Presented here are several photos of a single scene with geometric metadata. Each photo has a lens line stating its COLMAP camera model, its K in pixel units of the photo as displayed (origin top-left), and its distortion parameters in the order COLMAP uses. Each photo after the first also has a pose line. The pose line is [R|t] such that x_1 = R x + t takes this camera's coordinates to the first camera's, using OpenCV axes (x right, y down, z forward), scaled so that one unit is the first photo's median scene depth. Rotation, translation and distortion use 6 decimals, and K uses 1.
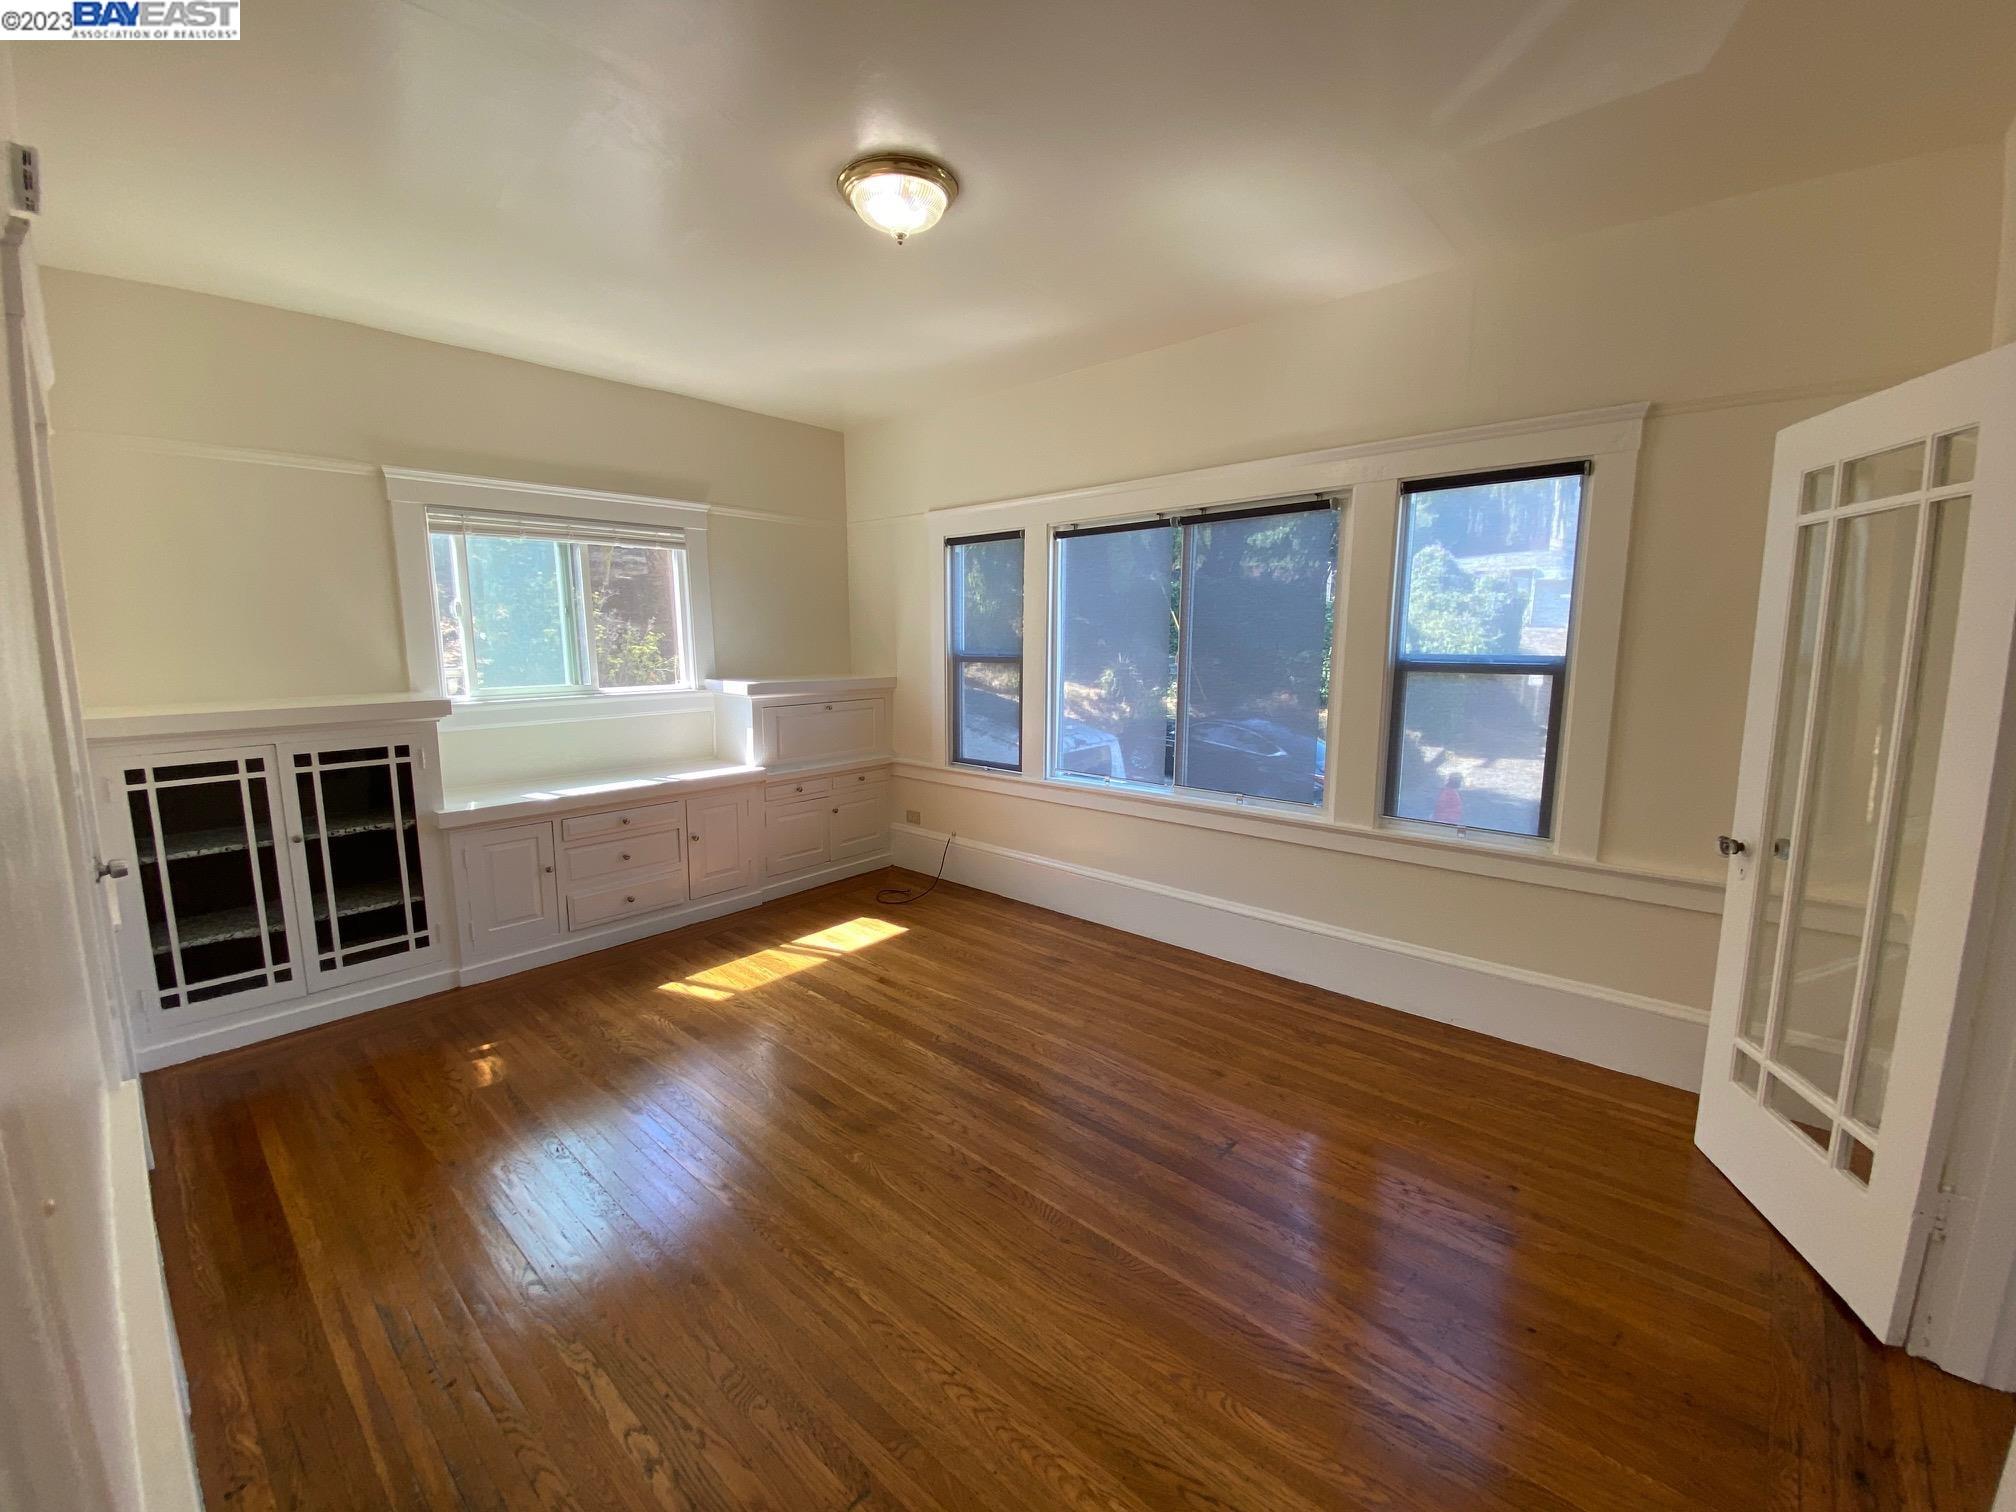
lens RADIAL K [[815.6, 0, 1000.1], [0, 815.6, 751.2], [0, 0, 1]] dist [0.020354, -0.019781]
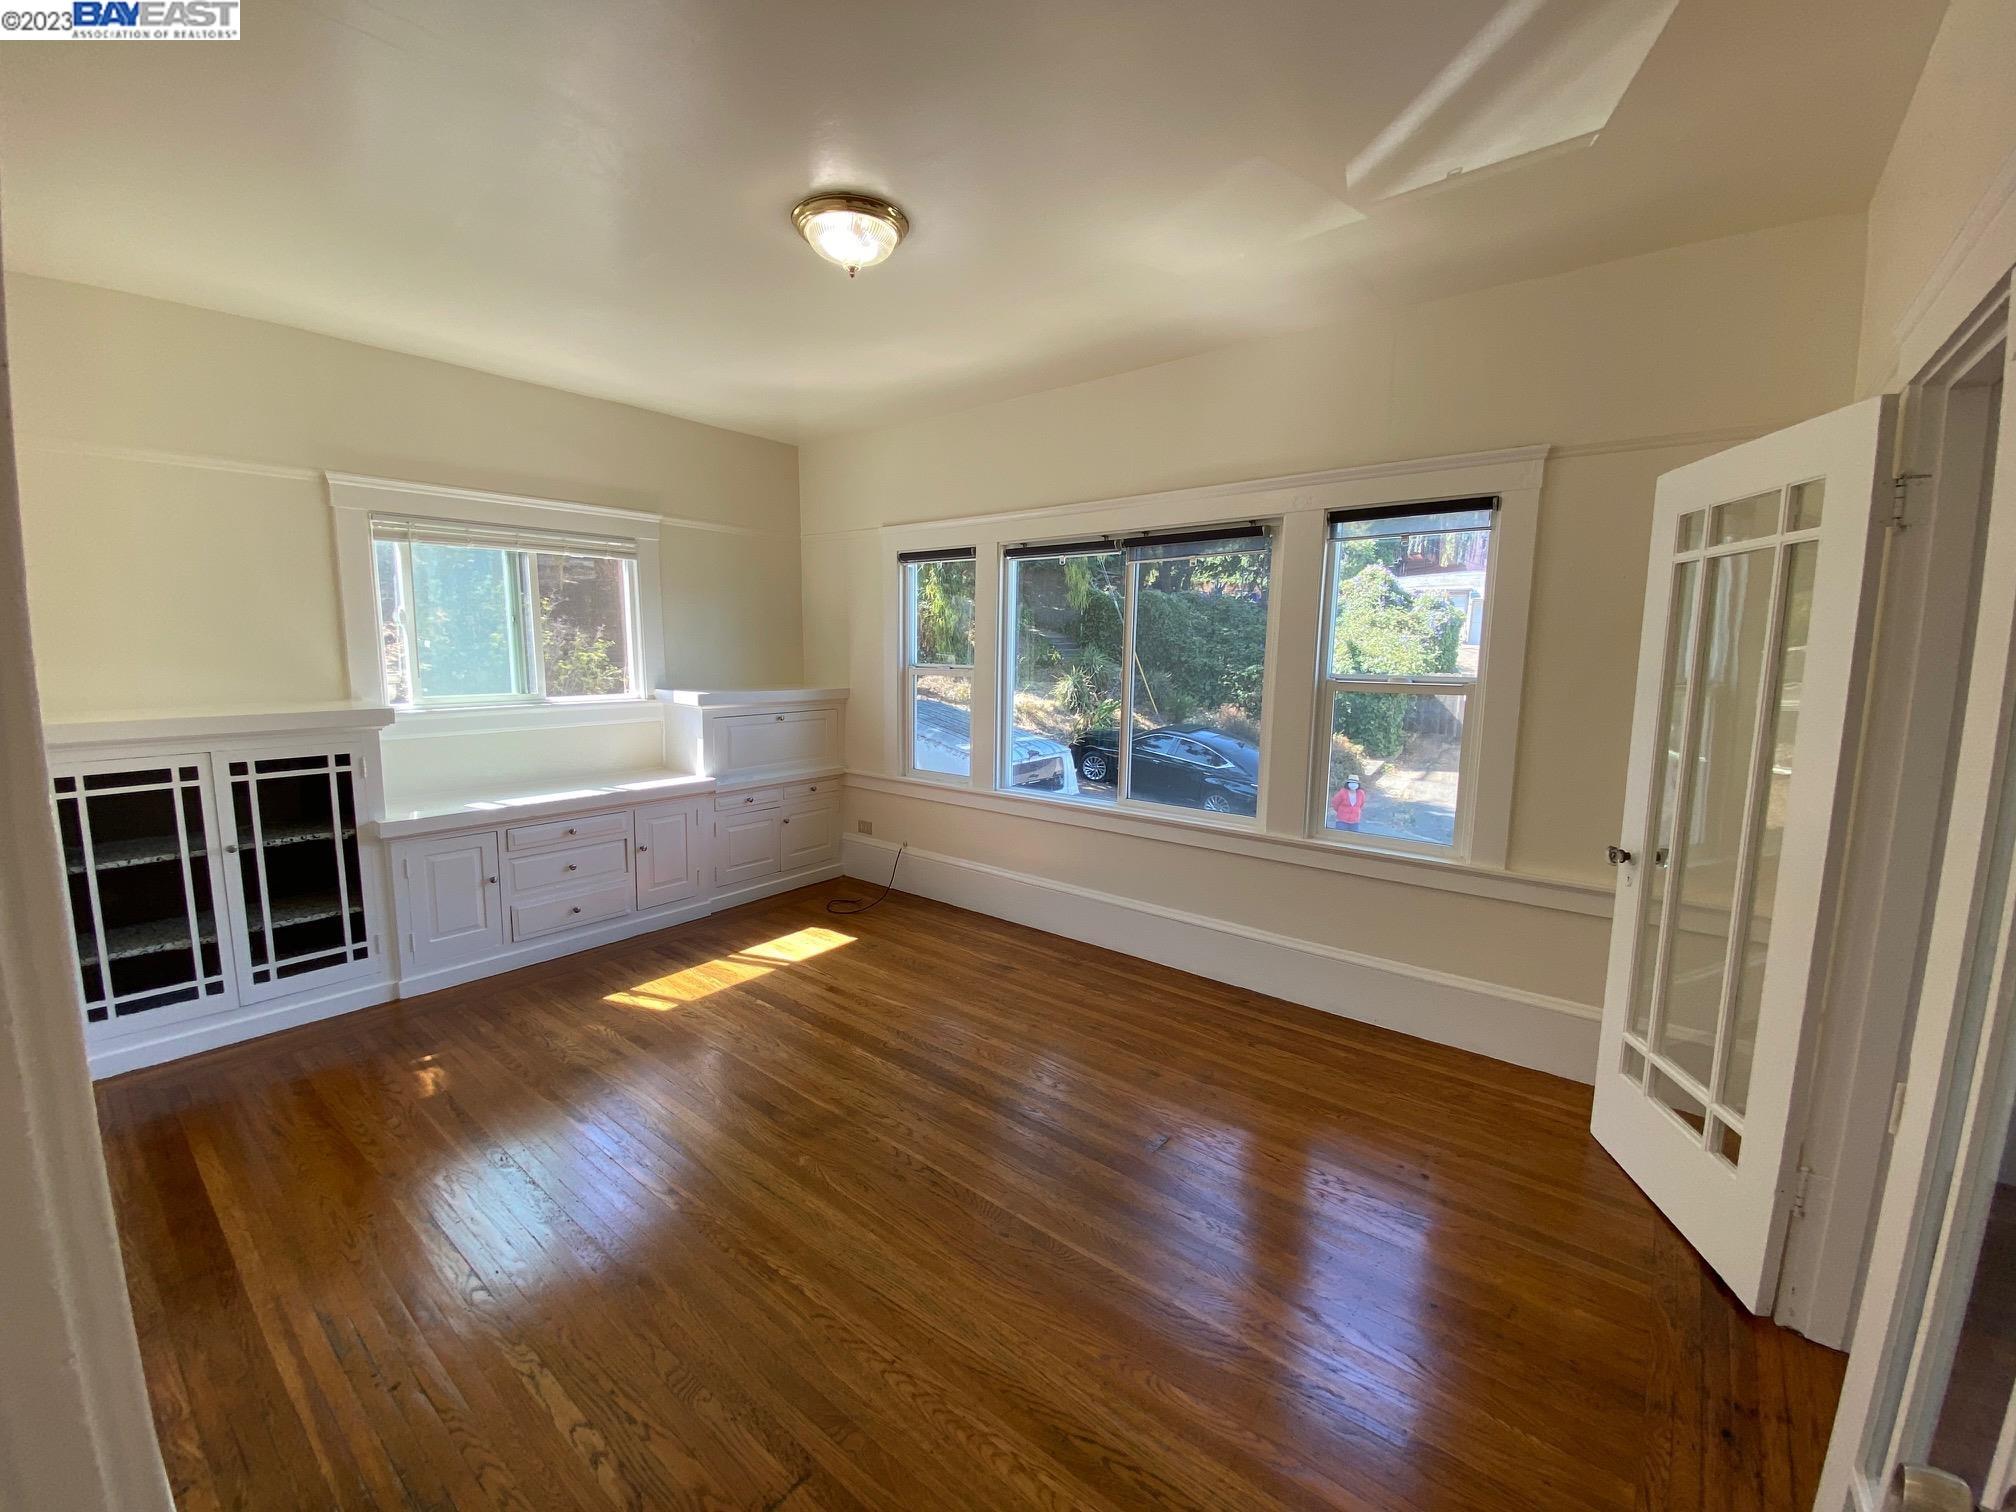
lens RADIAL K [[815.6, 0, 1000.1], [0, 815.6, 751.2], [0, 0, 1]] dist [0.020354, -0.019781]
pose [[0.998515, 0.006255, 0.054115, 0.009673], [-0.005577, 0.999904, -0.012677, -0.002776], [-0.054189, 0.012356, 0.998454, -0.032226]]
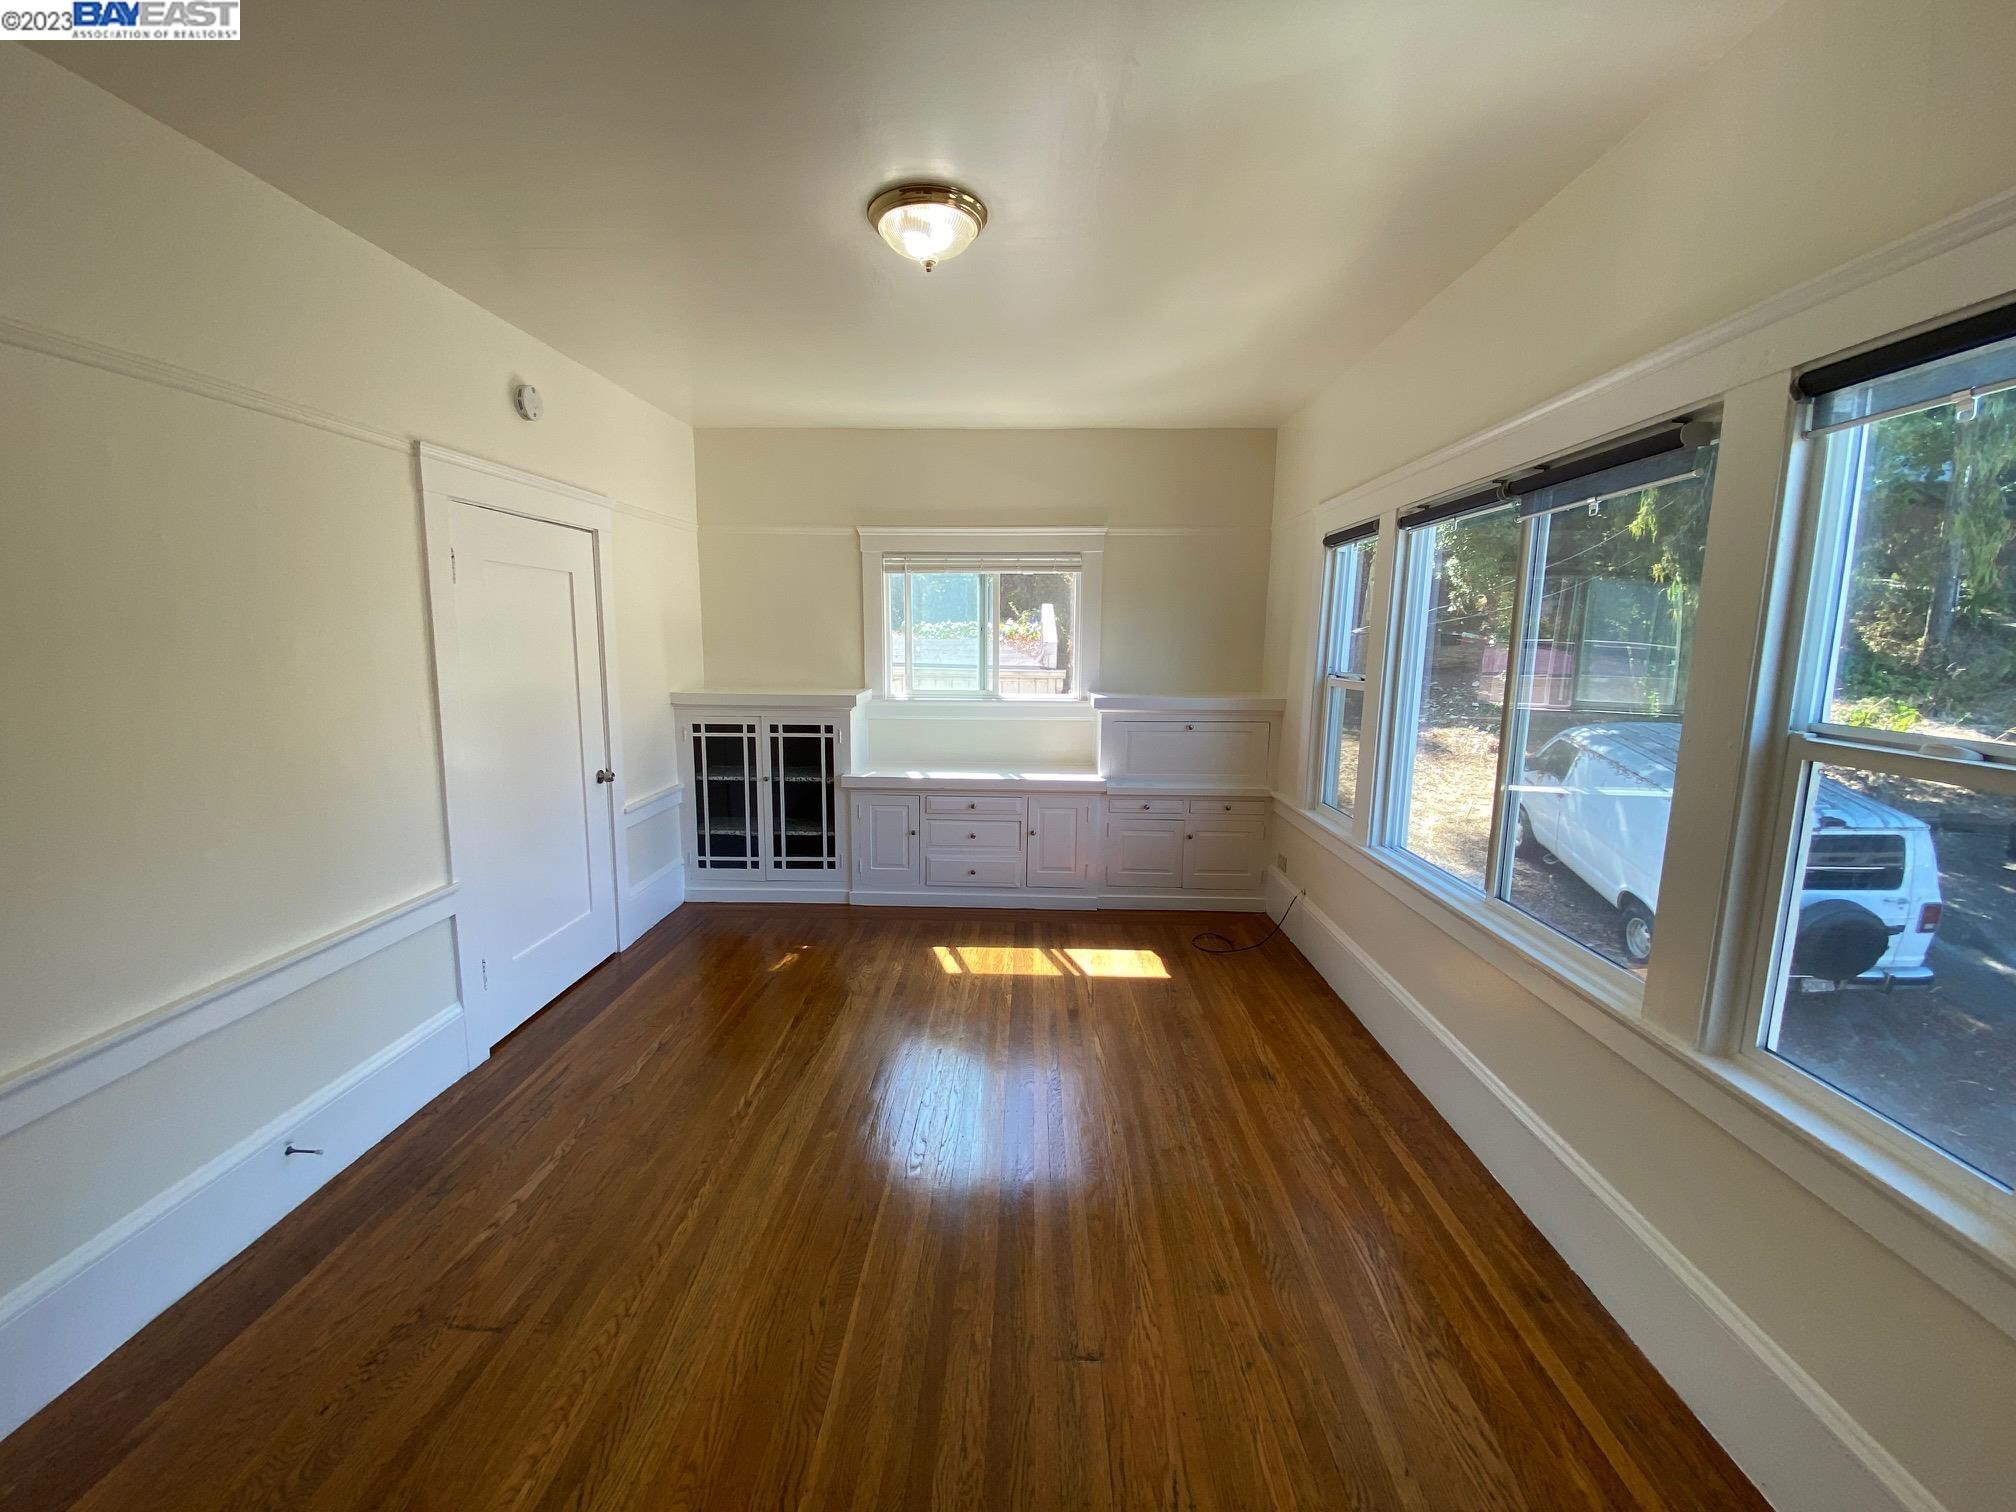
lens RADIAL K [[809.6, 0, 1006.4], [0, 809.6, 754.7], [0, 0, 1]] dist [0.032345, -0.026955]
pose [[0.643609, 0.118830, -0.756073, 0.581233], [-0.119609, 0.991352, 0.053991, -0.074664], [0.755951, 0.055684, 0.652256, 0.342764]]
